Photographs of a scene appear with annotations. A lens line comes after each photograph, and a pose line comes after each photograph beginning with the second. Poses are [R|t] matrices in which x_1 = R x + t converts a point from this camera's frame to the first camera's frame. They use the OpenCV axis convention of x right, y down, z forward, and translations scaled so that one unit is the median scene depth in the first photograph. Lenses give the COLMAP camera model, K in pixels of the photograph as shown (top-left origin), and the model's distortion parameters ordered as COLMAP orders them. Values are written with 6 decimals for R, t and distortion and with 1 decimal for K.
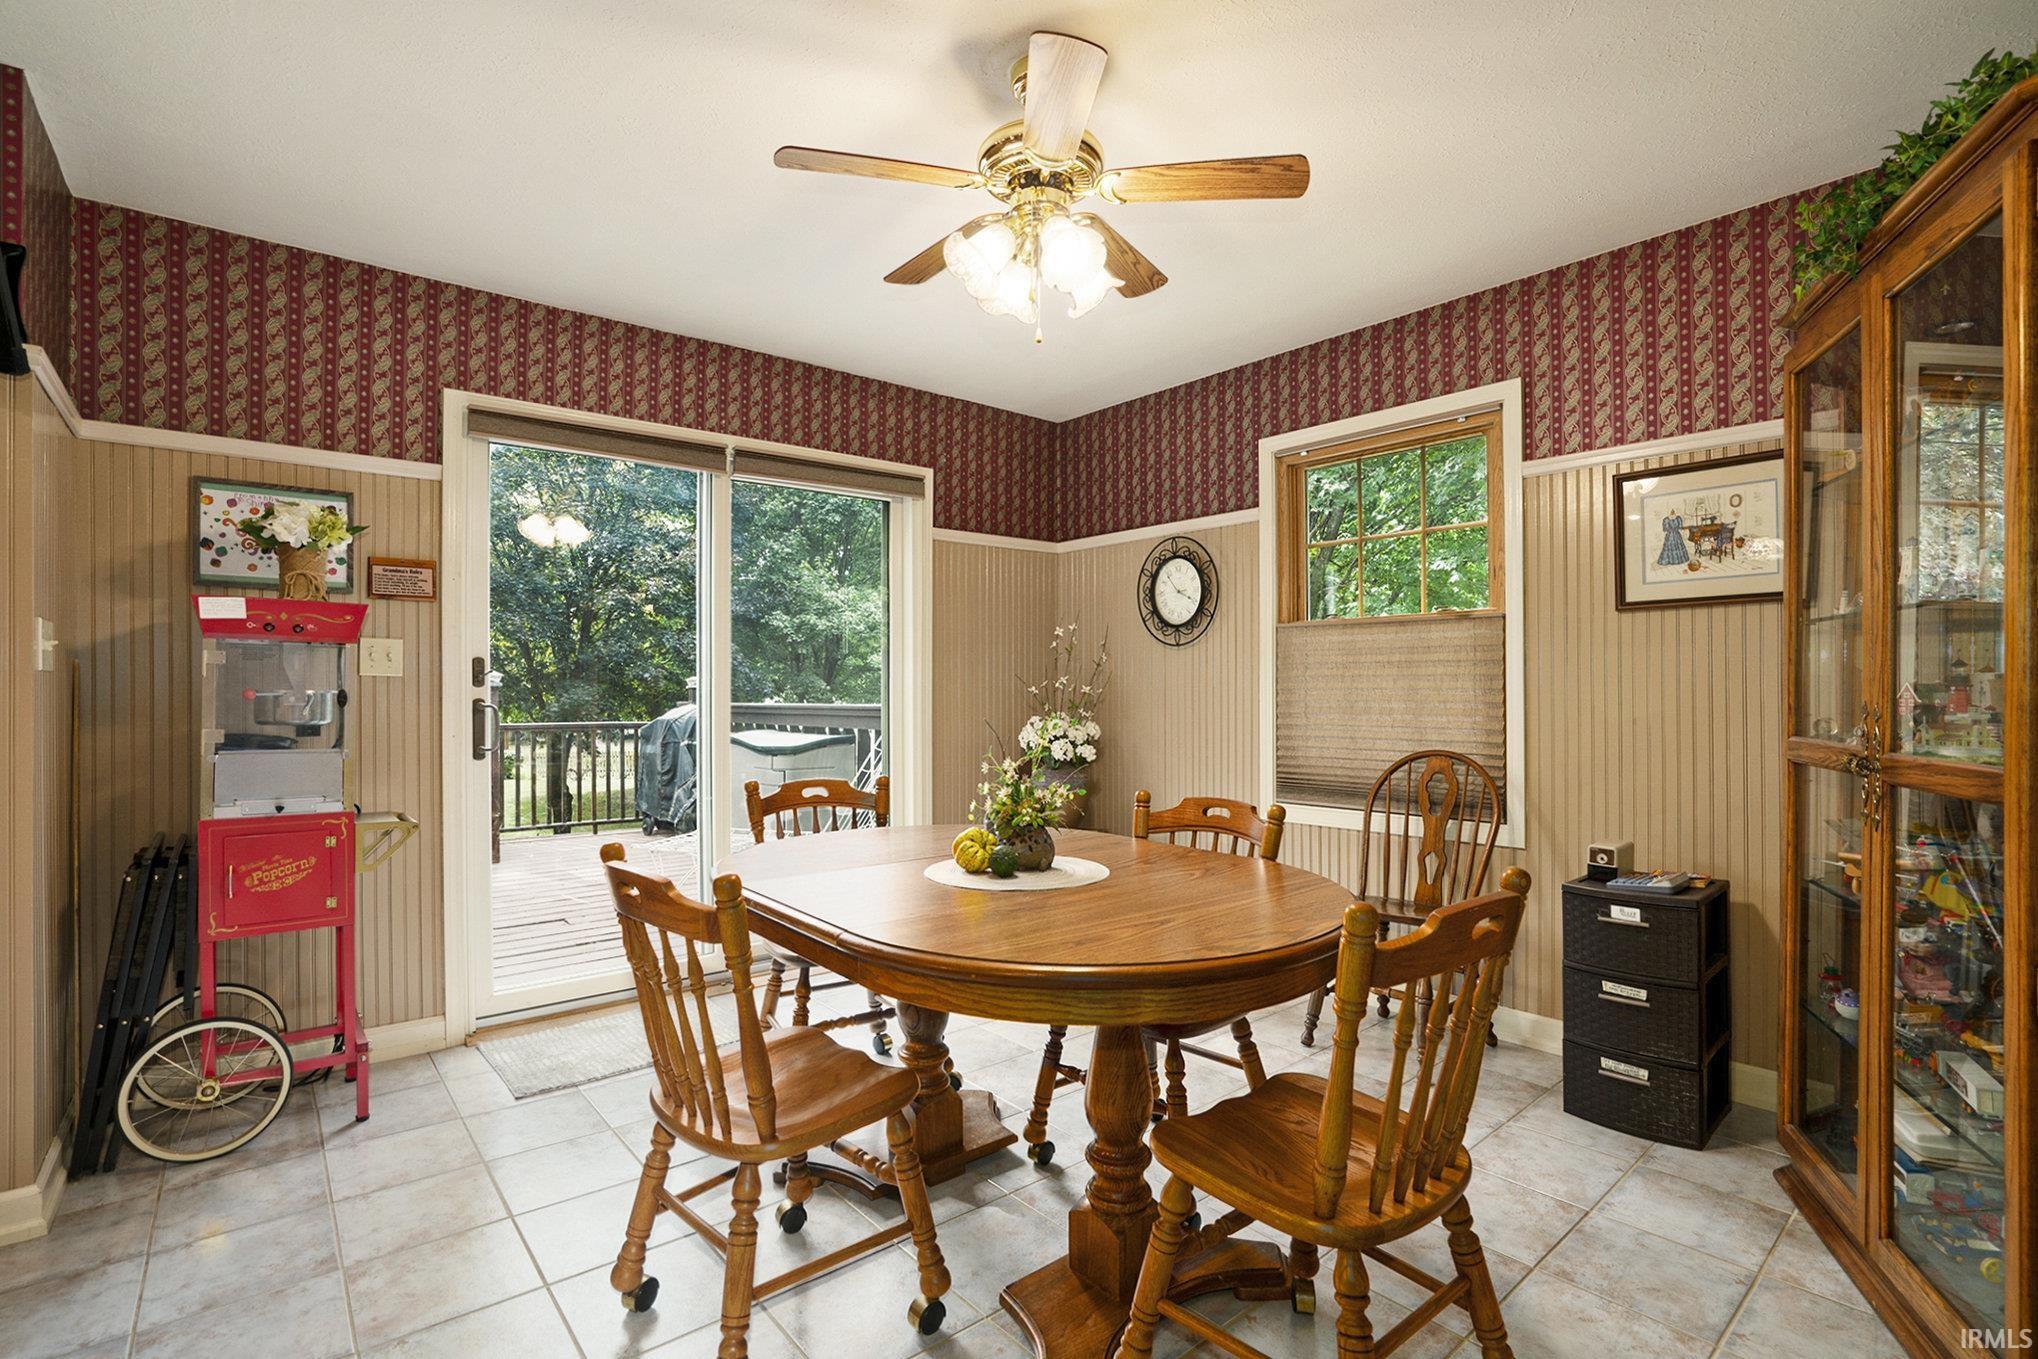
lens RADIAL K [[949.5, 0, 1019.0], [0, 949.5, 679.5], [0, 0, 1]] dist [-0.001082, -0.000233]
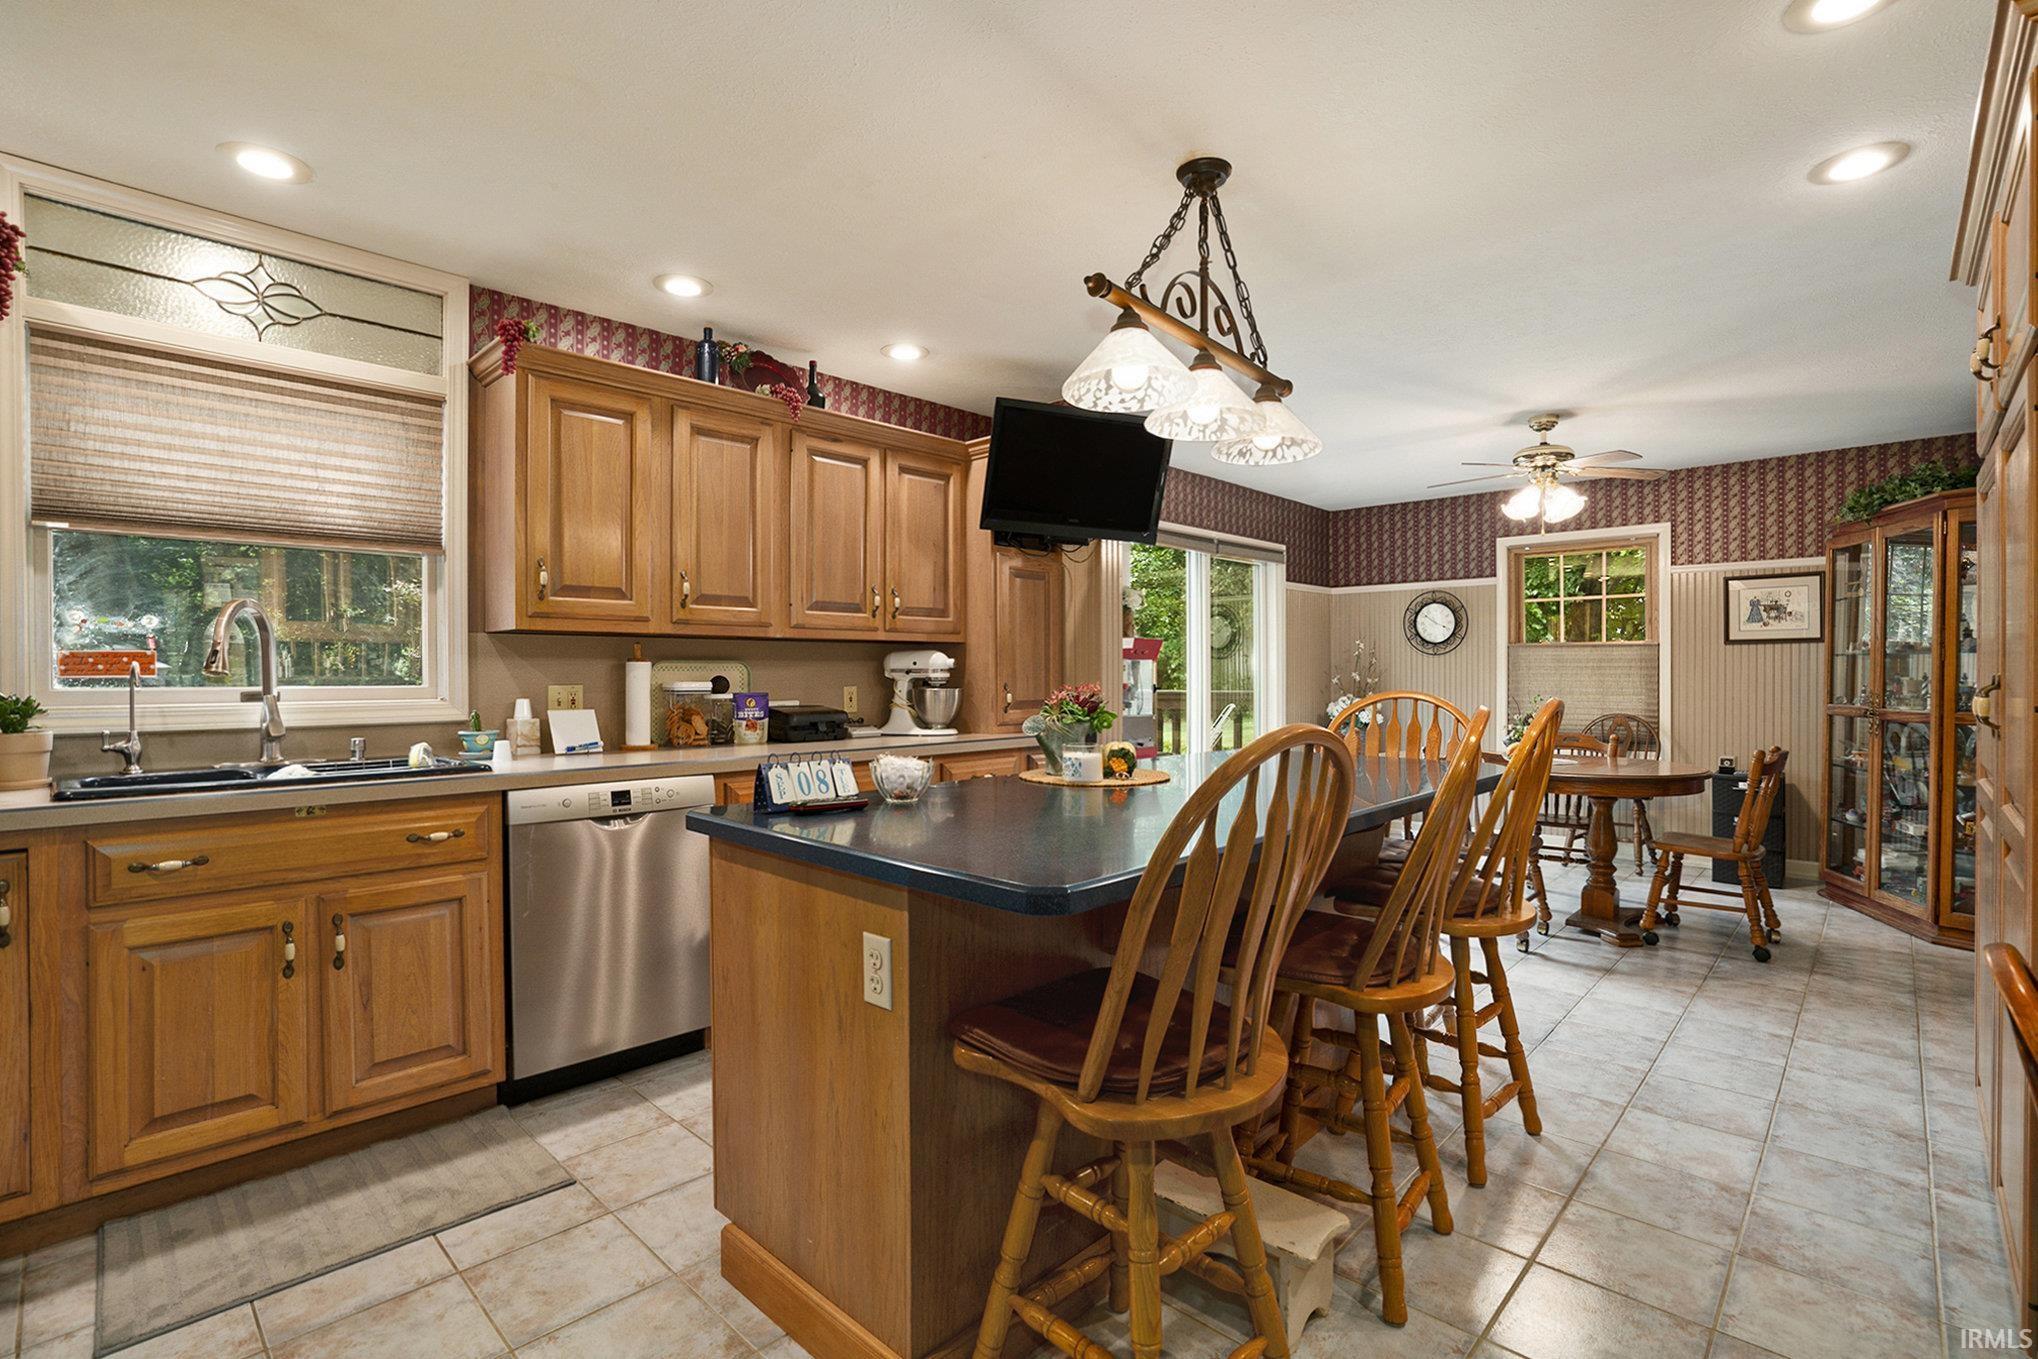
lens RADIAL K [[947.3, 0, 1019.0], [0, 947.3, 679.5], [0, 0, 1]] dist [0.022207, 0.000174]
pose [[0.991860, 0.003066, 0.127300, -1.041041], [-0.004879, 0.999891, 0.013927, -0.016282], [-0.127243, -0.014435, 0.991767, -0.779020]]
